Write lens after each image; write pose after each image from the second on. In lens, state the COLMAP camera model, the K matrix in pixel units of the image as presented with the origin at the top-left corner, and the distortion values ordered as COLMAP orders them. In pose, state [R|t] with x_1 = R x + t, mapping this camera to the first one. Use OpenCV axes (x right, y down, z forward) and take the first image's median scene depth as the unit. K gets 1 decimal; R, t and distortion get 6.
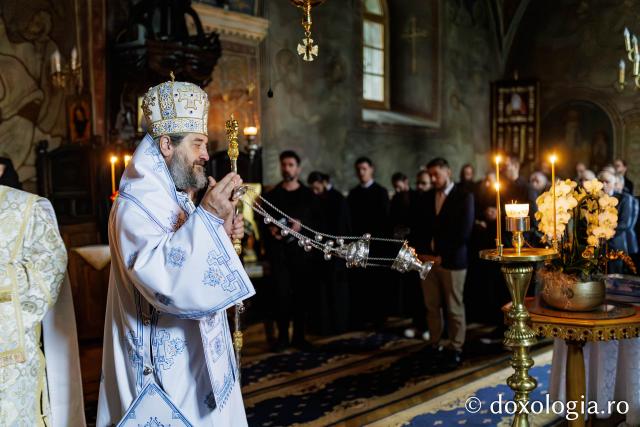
lens RADIAL K [[605.6, 0, 320.0], [0, 605.6, 213.5], [0, 0, 1]] dist [0.004797, -0.003530]
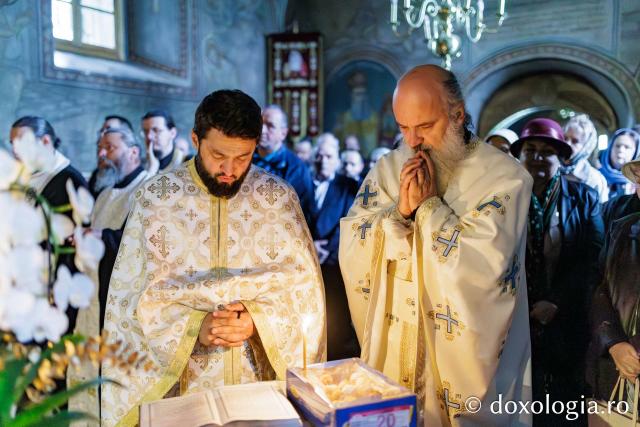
lens RADIAL K [[605.6, 0, 320.0], [0, 605.6, 213.5], [0, 0, 1]] dist [0.004797, -0.003530]
pose [[0.965426, -0.015133, 0.260239, 0.145304], [0.006109, 0.999353, 0.035450, -0.009396], [-0.260607, -0.032635, 0.964893, 0.209284]]
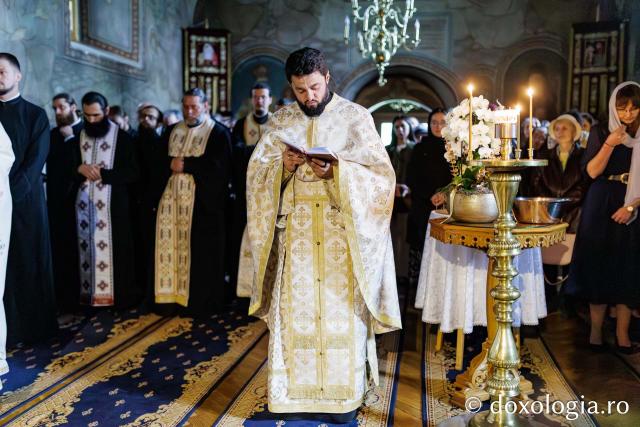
lens RADIAL K [[591.3, 0, 319.6], [0, 591.3, 222.8], [0, 0, 1]] dist [-0.001498, -0.000313]
pose [[0.800129, -0.050830, 0.597671, -0.125118], [0.007218, 0.997147, 0.075142, 0.023334], [-0.599785, -0.055809, 0.798213, 0.107618]]
